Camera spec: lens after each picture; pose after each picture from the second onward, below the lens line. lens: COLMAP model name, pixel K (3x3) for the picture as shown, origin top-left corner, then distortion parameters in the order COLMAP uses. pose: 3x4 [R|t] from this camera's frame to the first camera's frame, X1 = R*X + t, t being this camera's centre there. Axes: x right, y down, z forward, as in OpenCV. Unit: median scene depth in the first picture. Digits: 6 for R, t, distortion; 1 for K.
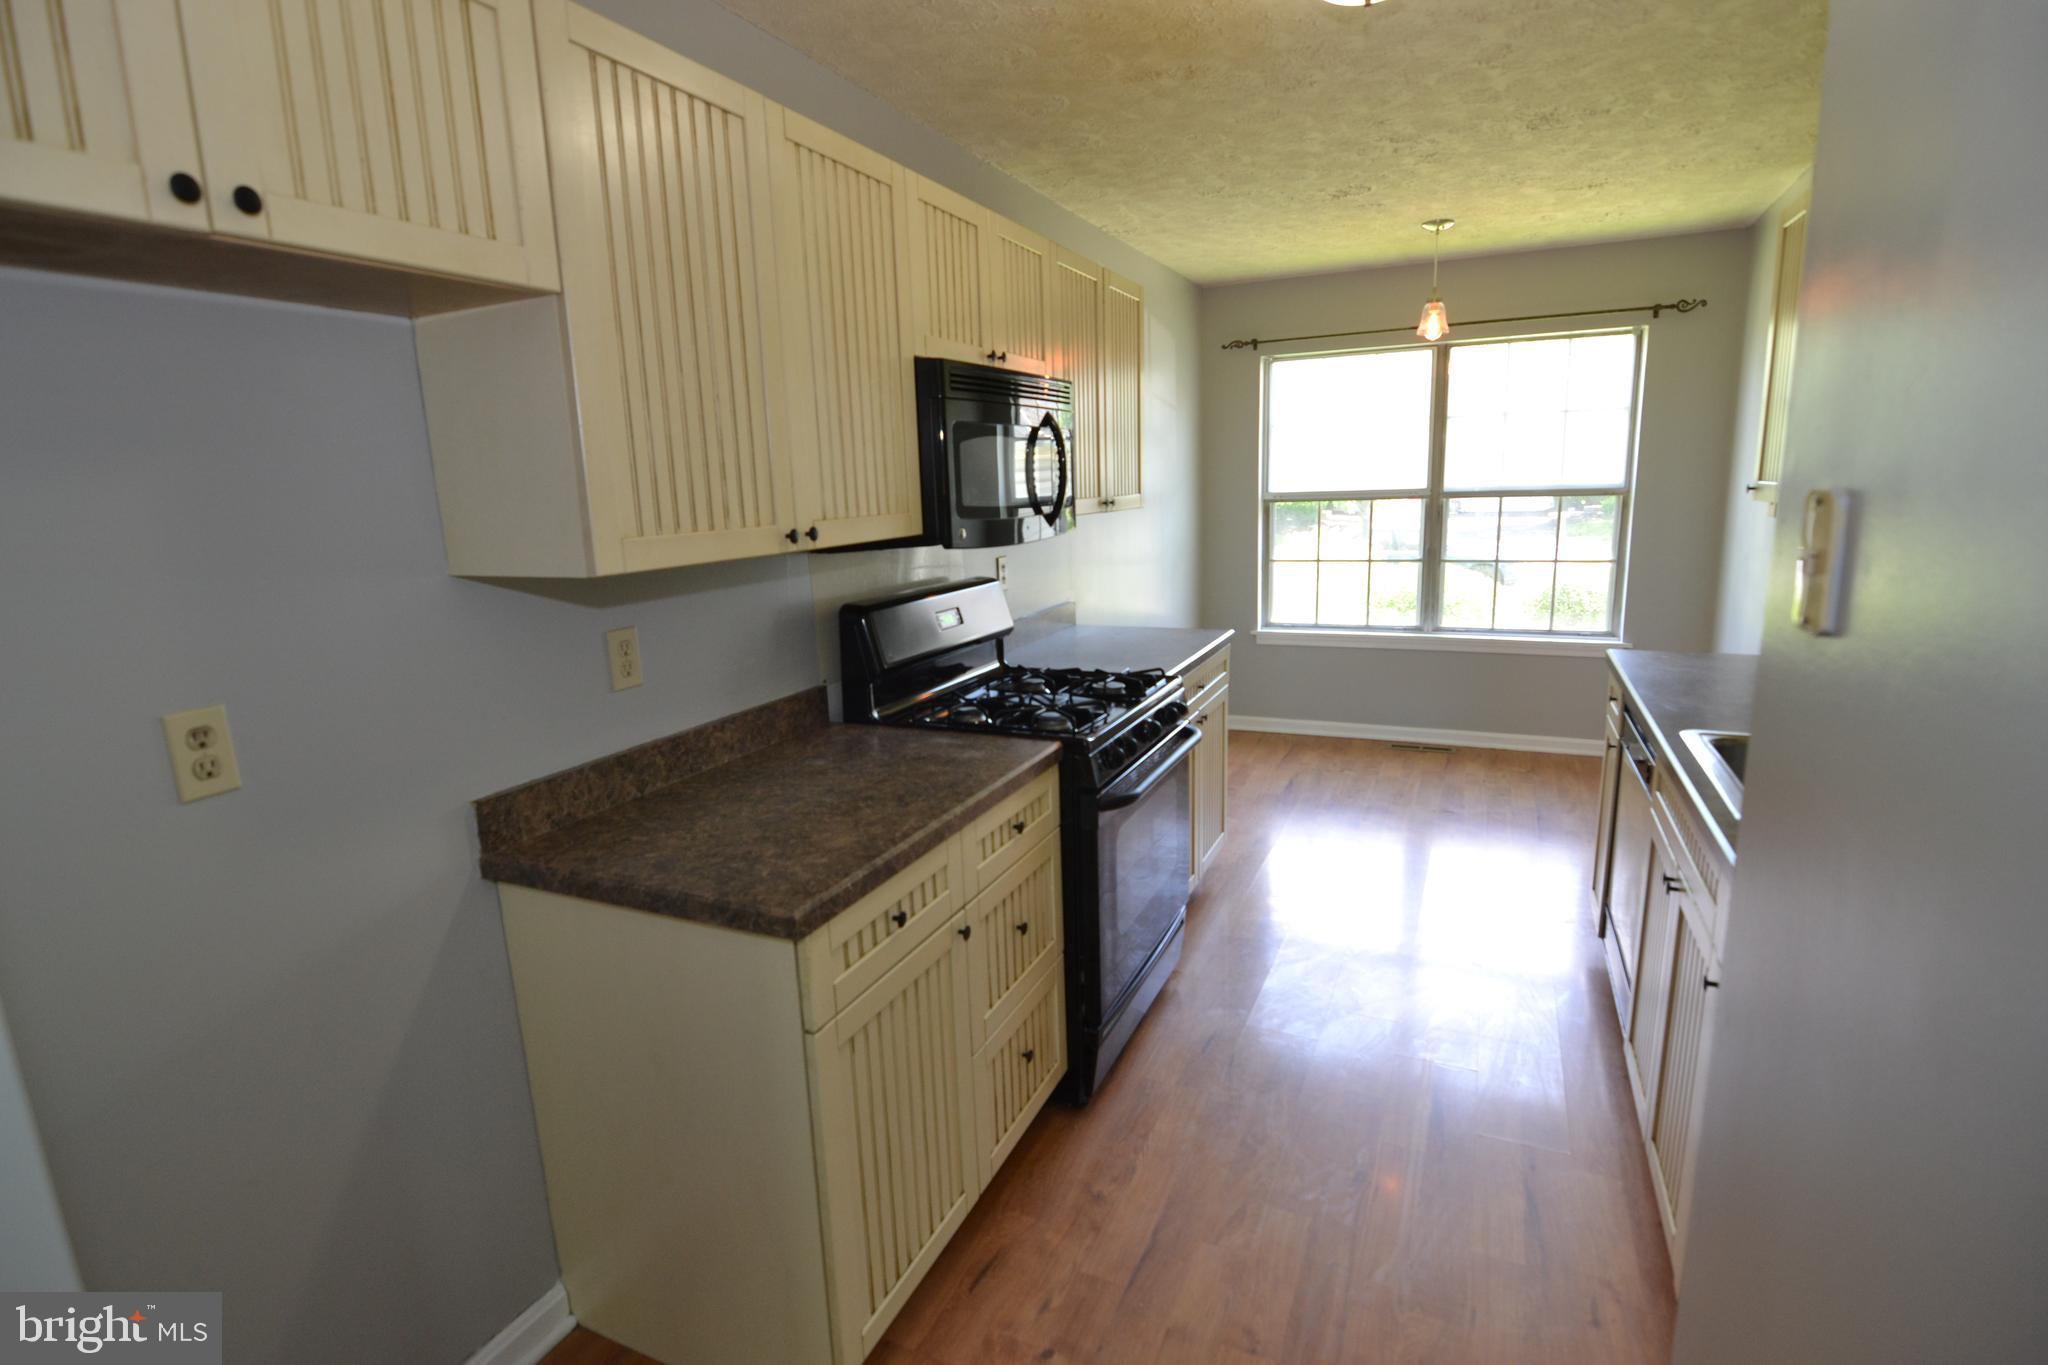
lens RADIAL K [[993.9, 0, 1017.6], [0, 993.9, 681.0], [0, 0, 1]] dist [-0.003620, -0.008543]
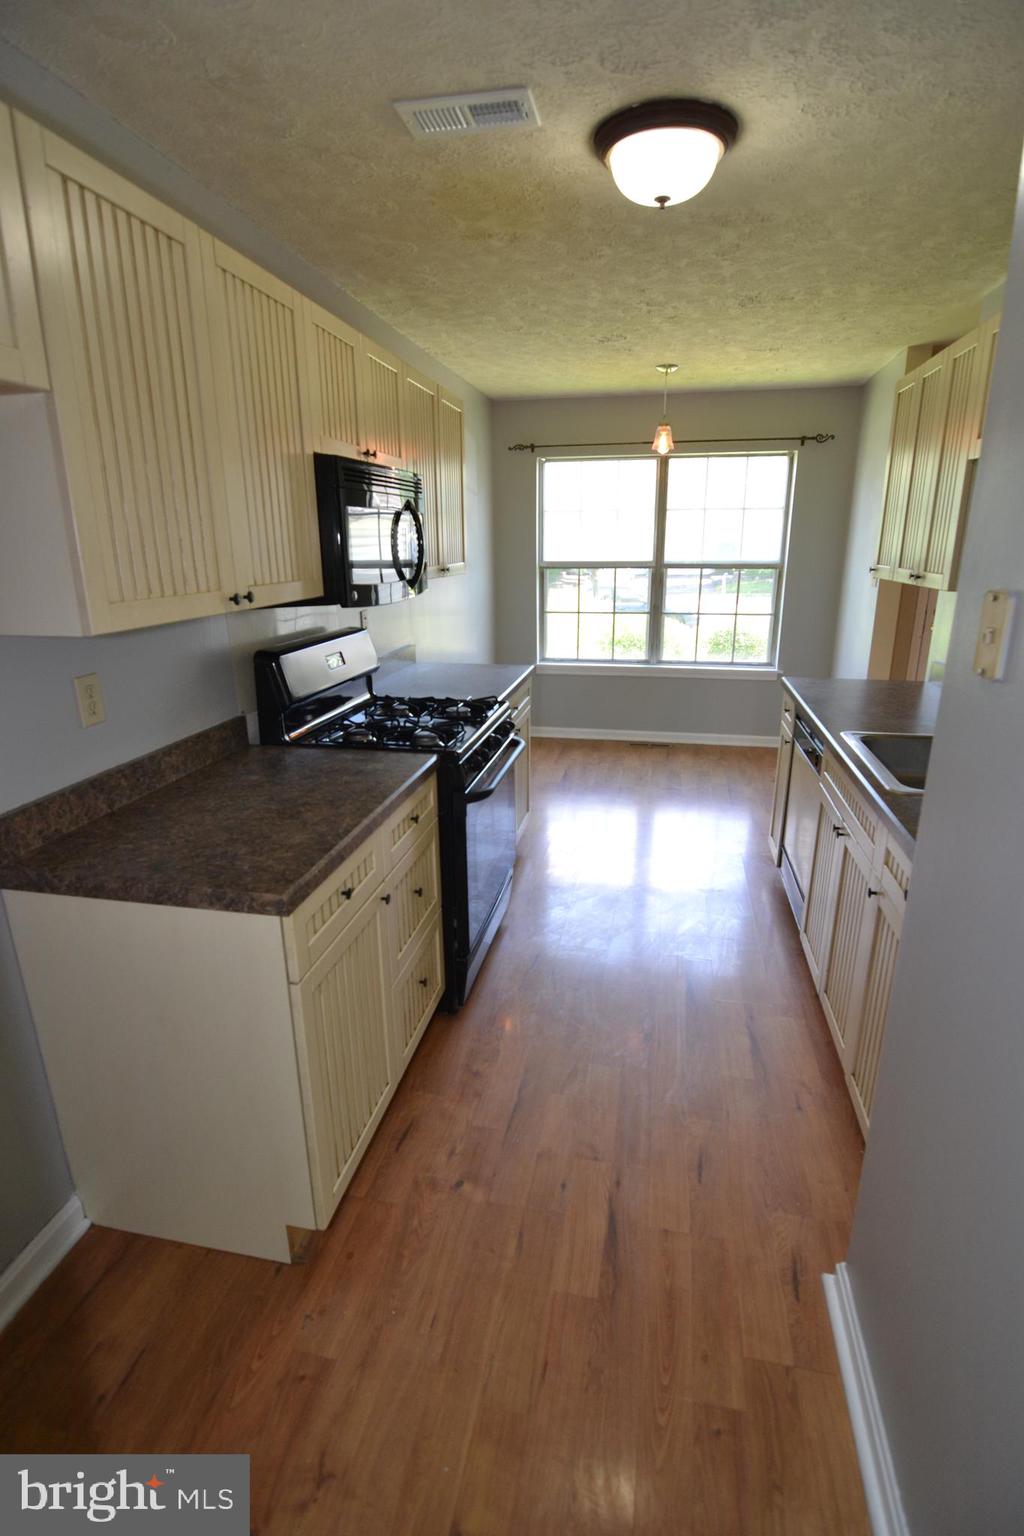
lens RADIAL K [[745.4, 0, 515.4], [0, 745.4, 766.5], [0, 0, 1]] dist [-0.003620, -0.008543]
pose [[0.972082, -0.041204, 0.230996, -0.077095], [0.020375, 0.995565, 0.091842, -0.010998], [-0.233756, -0.084571, 0.968610, -0.005039]]
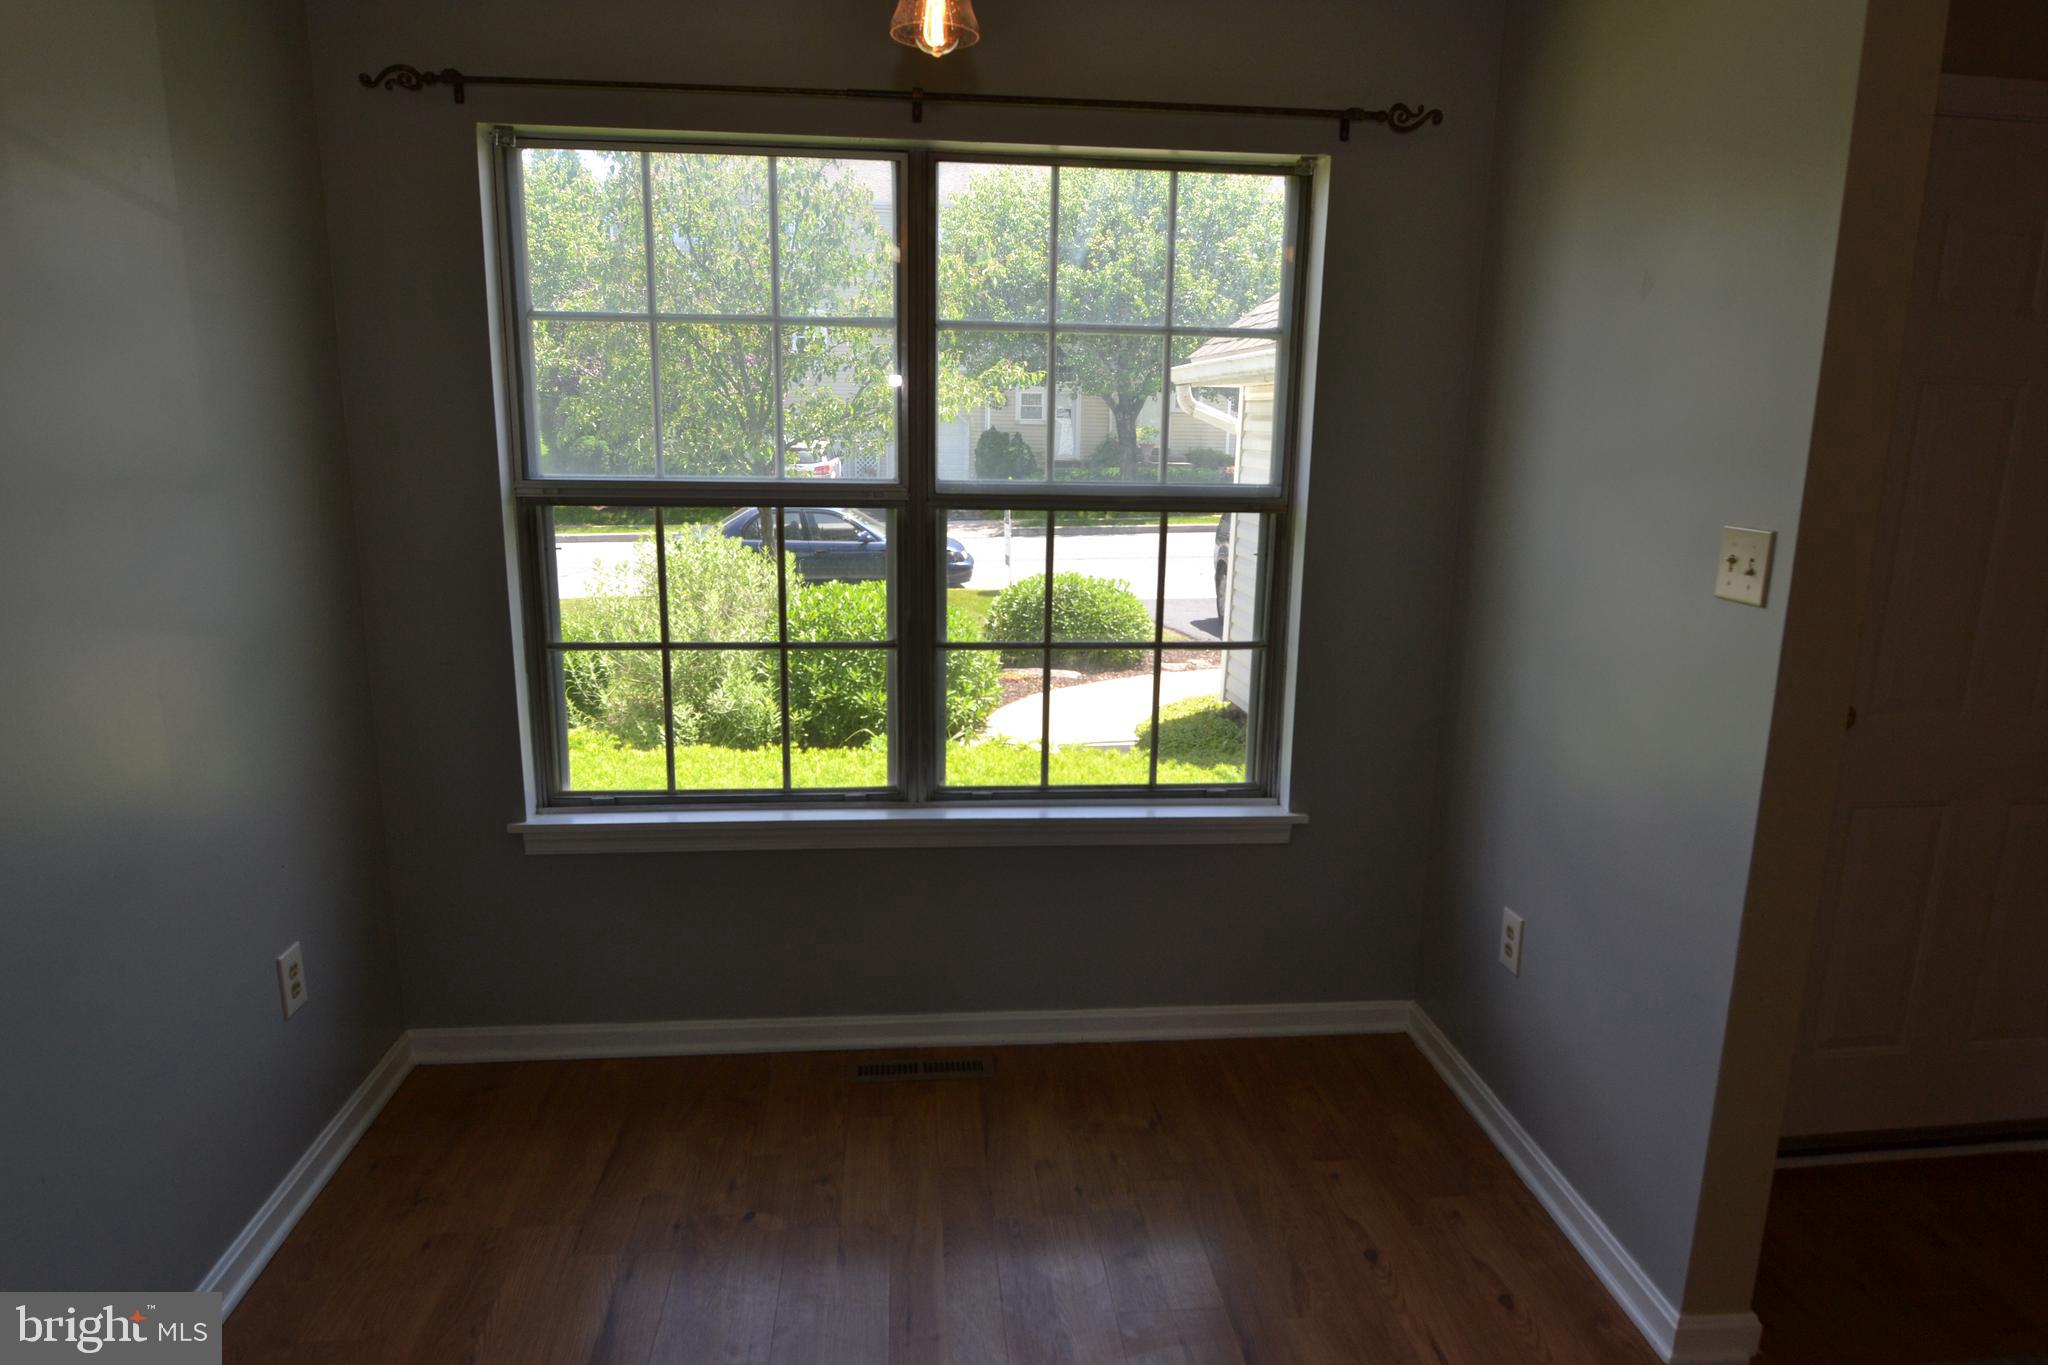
lens RADIAL K [[1389.0, 0, 1061.9], [0, 1389.0, 708.9], [0, 0, 1]] dist [-0.000421, 0.000667]
pose [[0.853922, -0.054452, 0.517544, 0.348623], [0.057087, 0.998310, 0.010844, -0.224439], [-0.517260, 0.020285, 0.855588, 1.018588]]
